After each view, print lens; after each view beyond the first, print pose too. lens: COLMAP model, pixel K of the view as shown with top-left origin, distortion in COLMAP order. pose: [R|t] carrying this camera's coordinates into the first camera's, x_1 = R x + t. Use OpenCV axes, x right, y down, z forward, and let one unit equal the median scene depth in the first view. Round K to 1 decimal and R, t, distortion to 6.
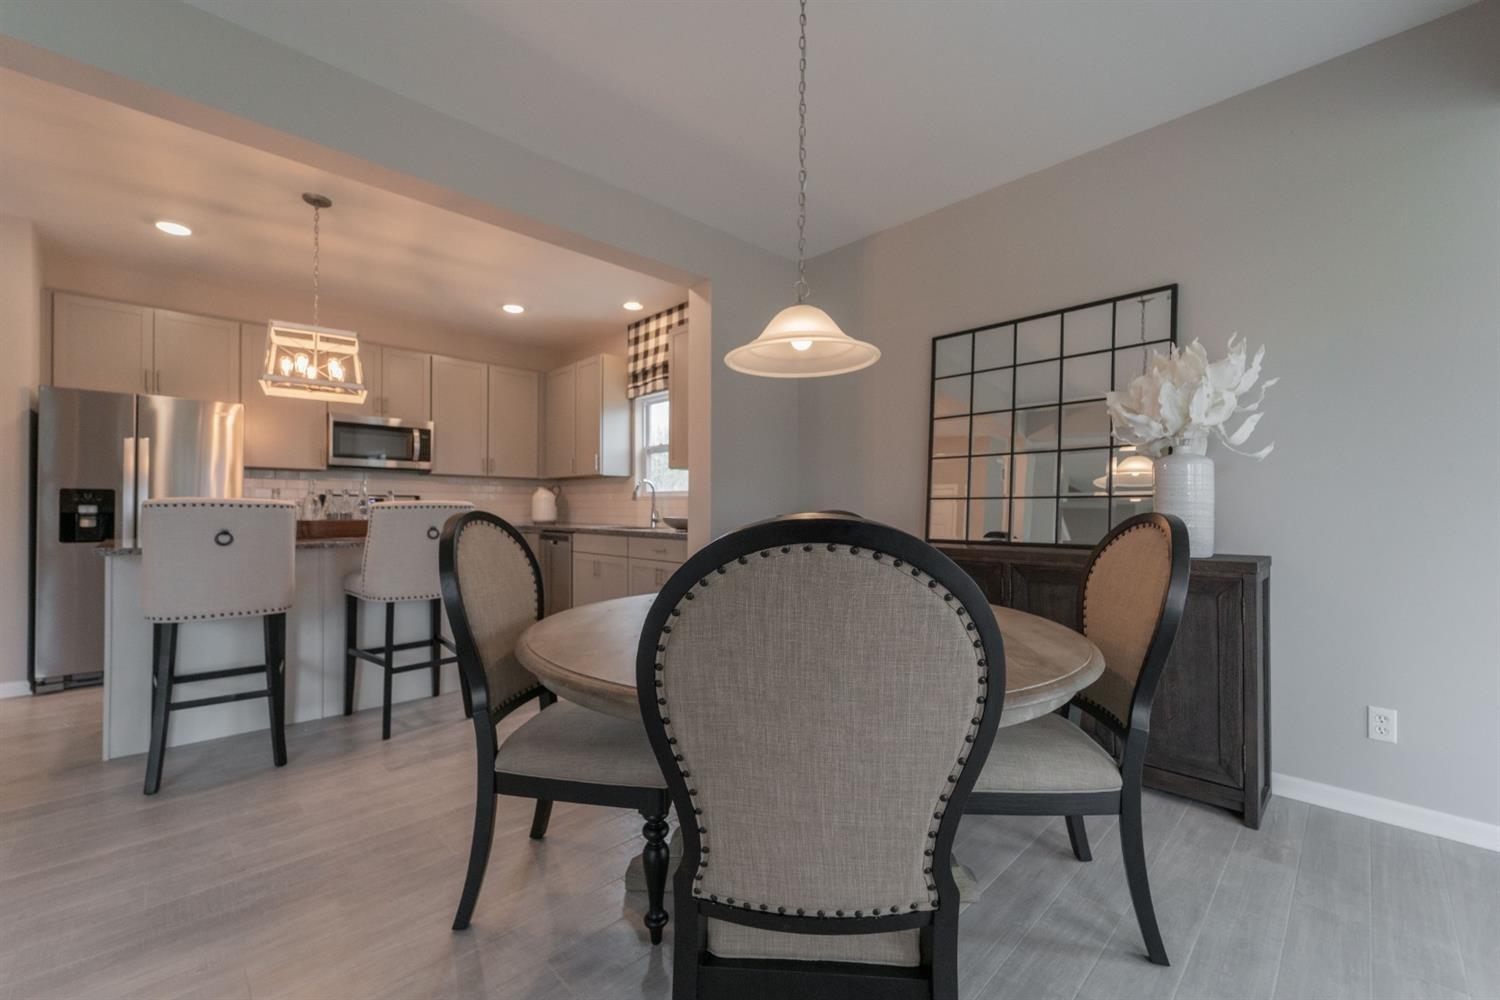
lens RADIAL K [[601.8, 0, 748.3], [0, 601.8, 506.9], [0, 0, 1]] dist [-0.000499, -0.000486]
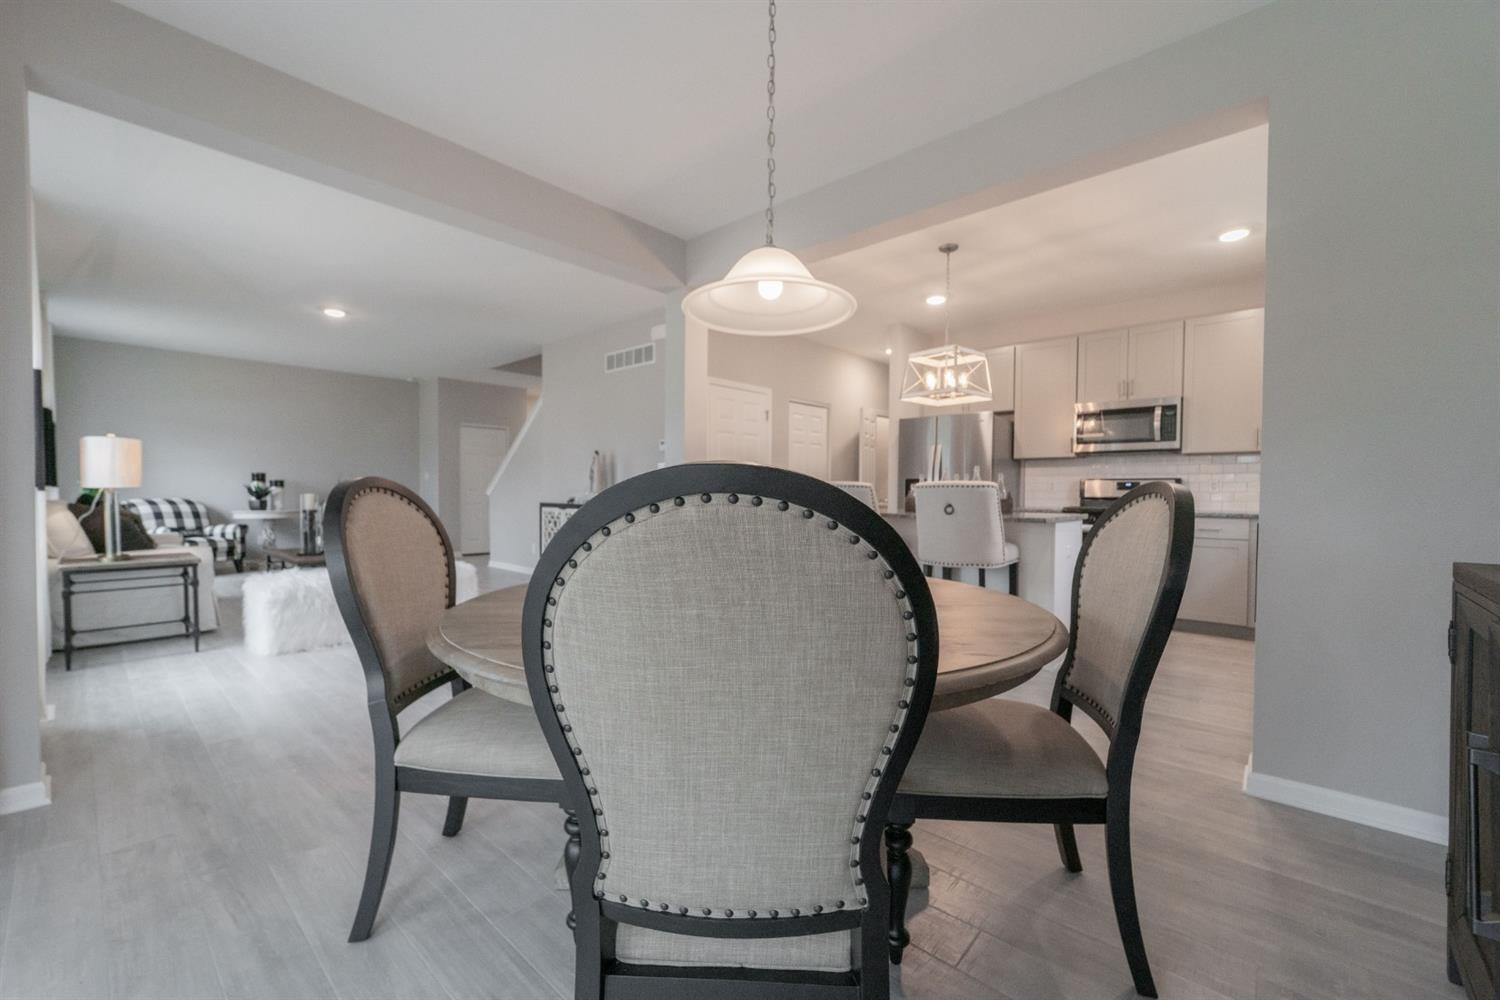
lens RADIAL K [[601.8, 0, 752.6], [0, 601.8, 508.1], [0, 0, 1]] dist [-0.000499, -0.000486]
pose [[0.064956, 0.020703, -0.997673, 0.338299], [-0.006659, 0.999771, 0.020313, 0.012464], [0.997866, 0.005324, 0.065079, 0.316348]]
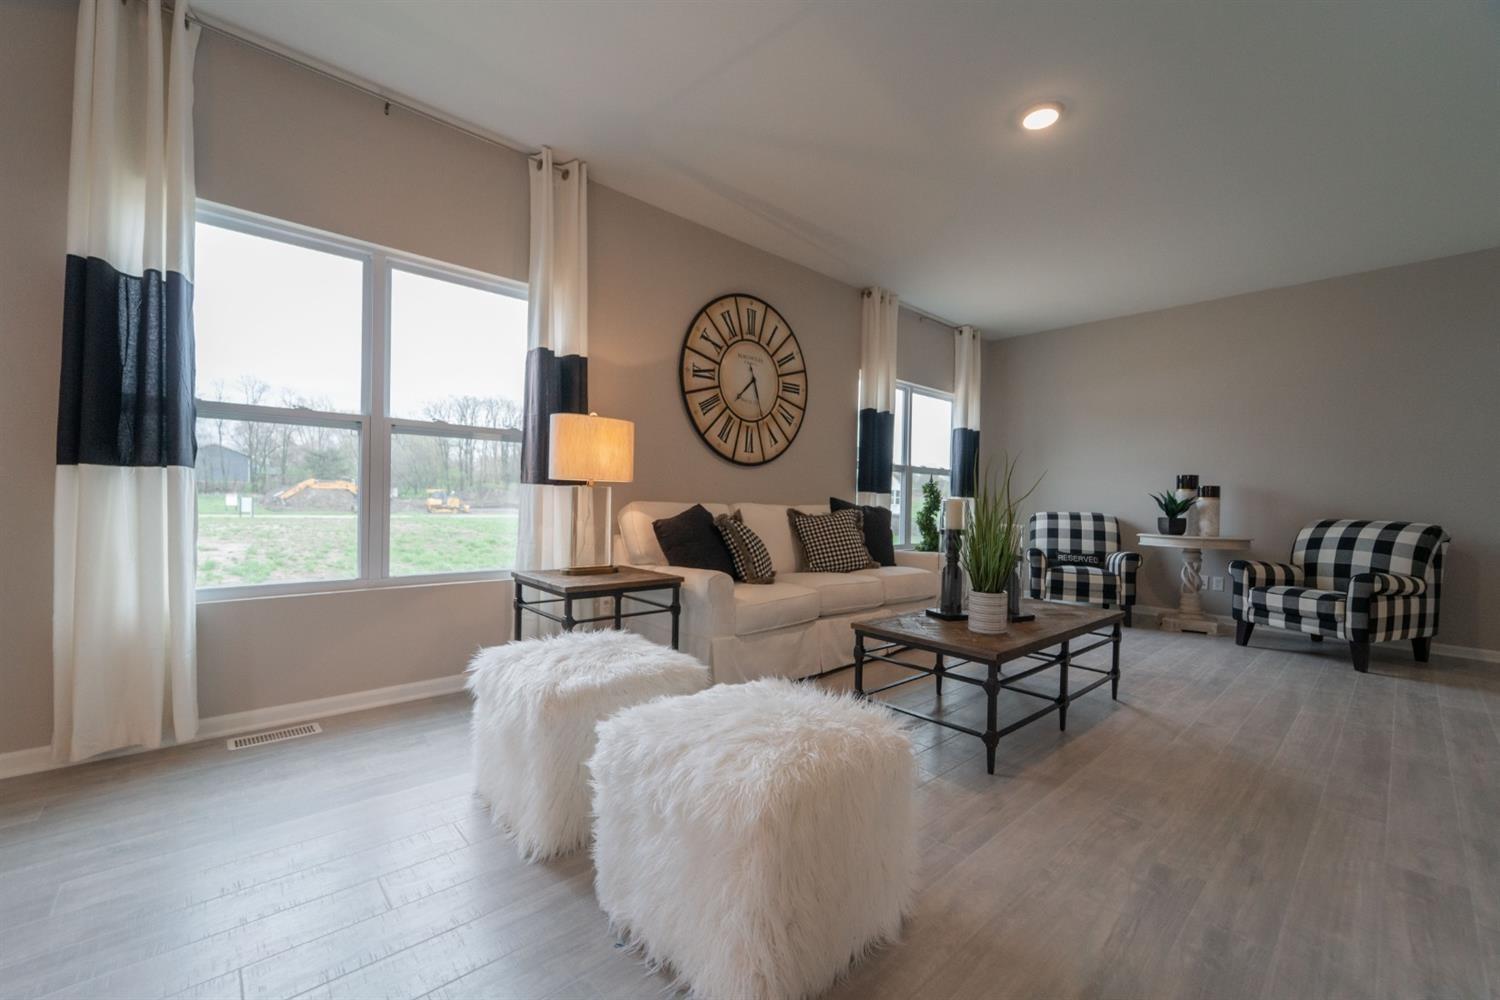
lens RADIAL K [[601.8, 0, 750.2], [0, 601.8, 506.3], [0, 0, 1]] dist [-0.000499, -0.000486]
pose [[-0.998940, -0.029484, 0.035345, -0.612907], [-0.029042, 0.999494, 0.012968, 0.020147], [-0.035709, 0.011927, -0.999291, 0.155908]]
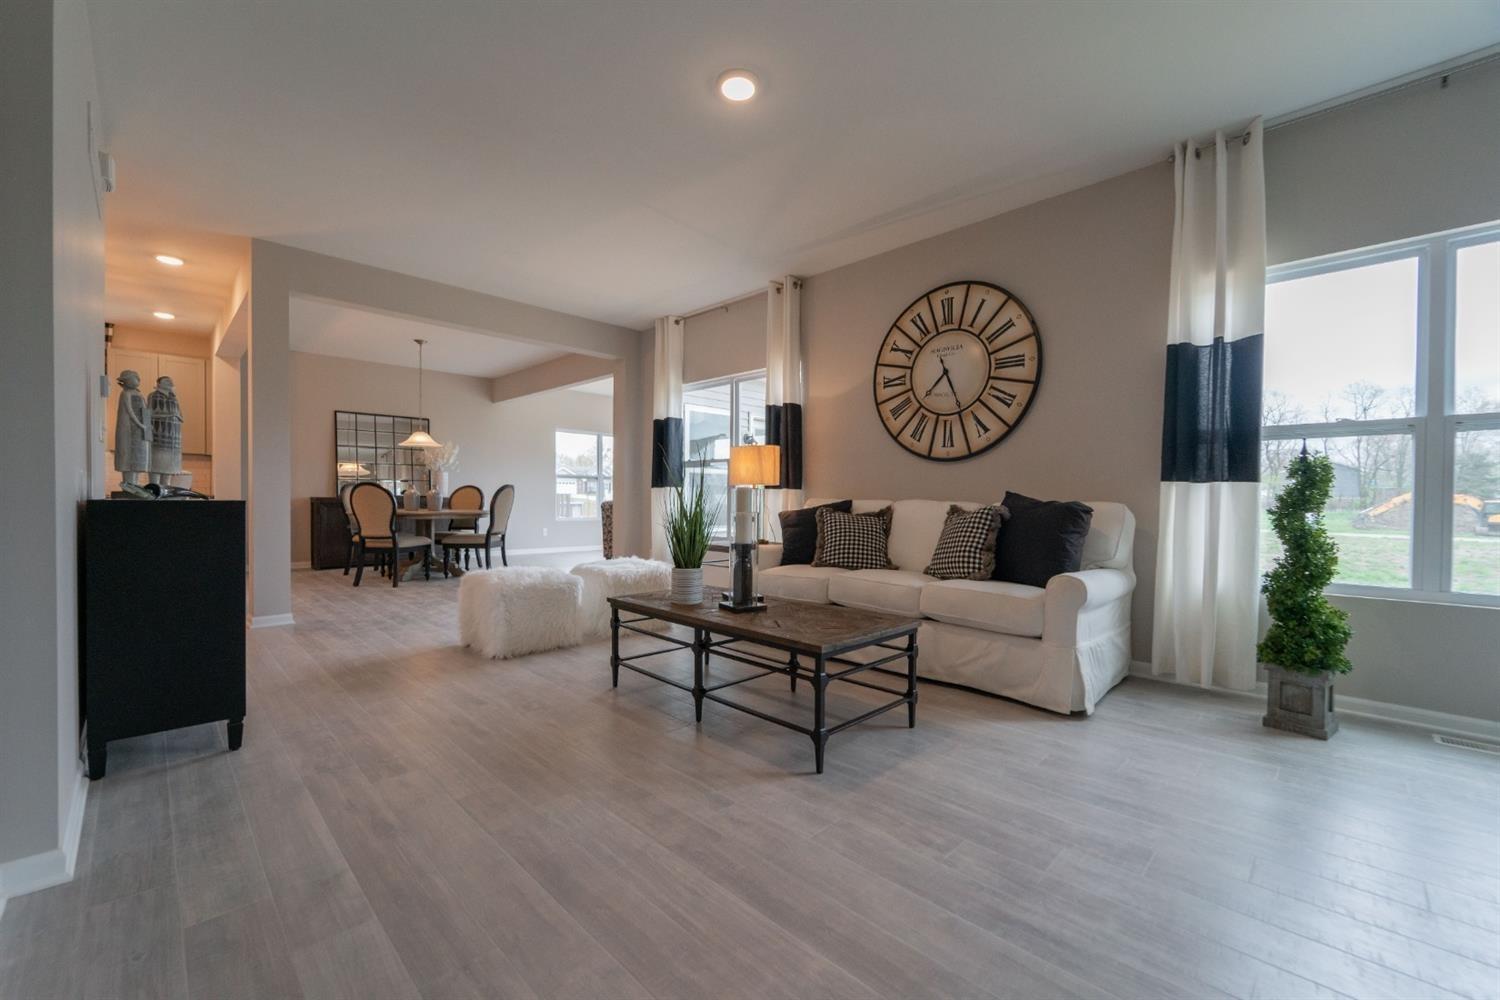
lens RADIAL K [[601.8, 0, 754.8], [0, 601.8, 509.4], [0, 0, 1]] dist [-0.000499, -0.000486]
pose [[-0.015642, -0.026610, 0.999523, -1.363815], [-0.010327, 0.999597, 0.026450, 0.020340], [-0.999824, -0.009908, -0.015911, -0.402453]]
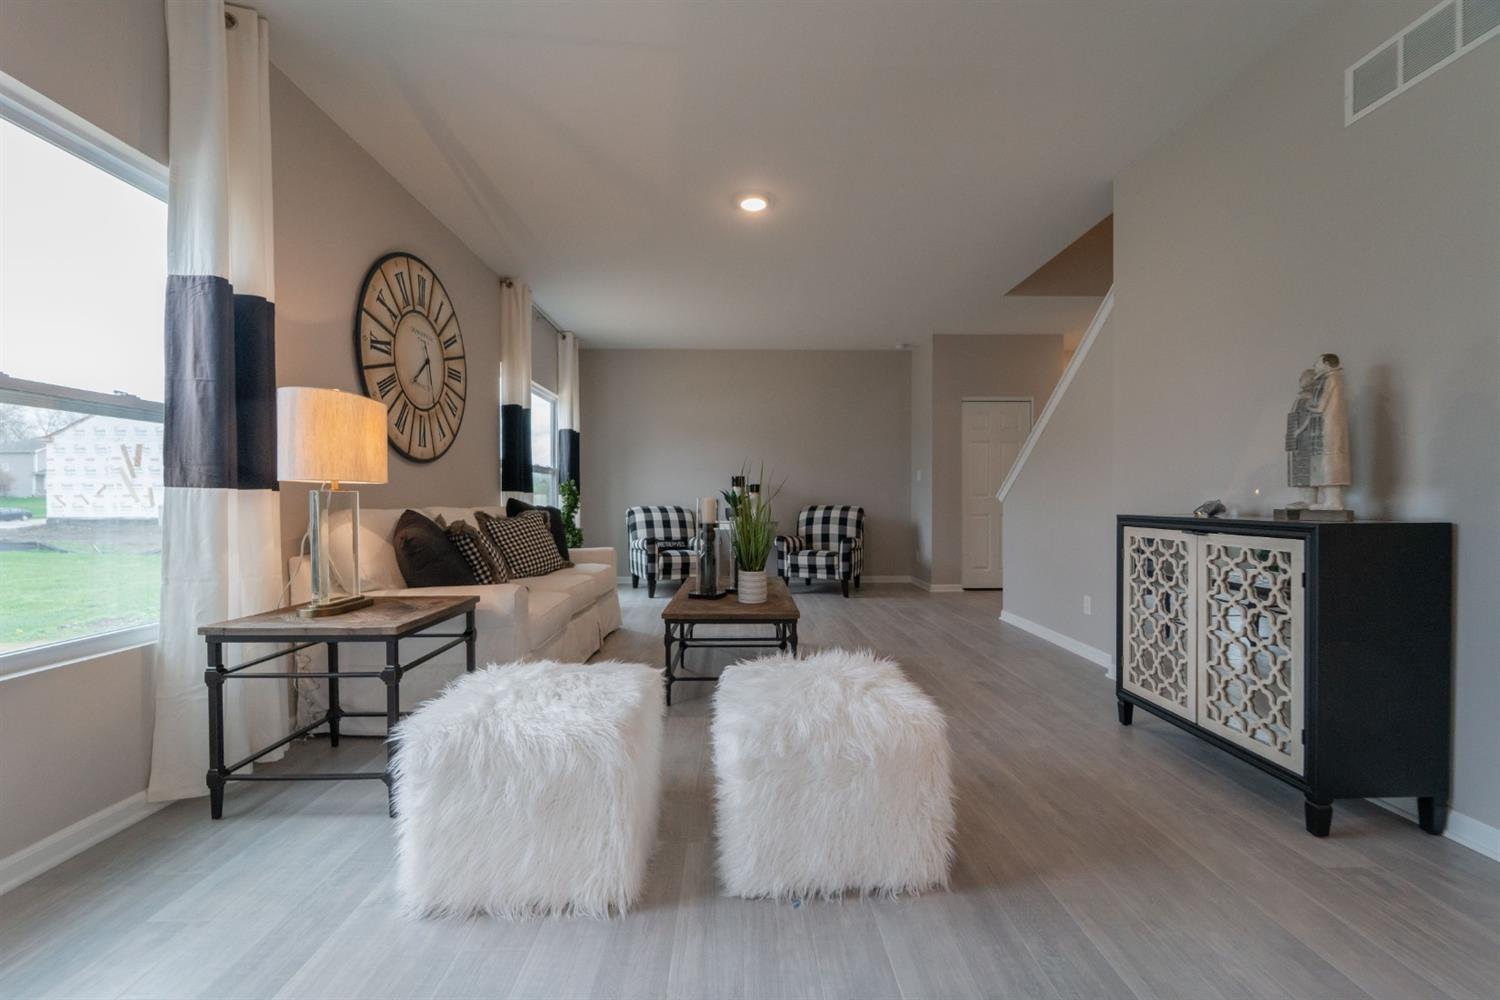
lens RADIAL K [[601.8, 0, 753.9], [0, 601.8, 506.2], [0, 0, 1]] dist [-0.000499, -0.000486]
pose [[-0.678854, 0.001224, -0.734272, -0.331101], [-0.003856, 0.999979, 0.005231, 0.020541], [0.734263, 0.006382, -0.678835, 0.082715]]
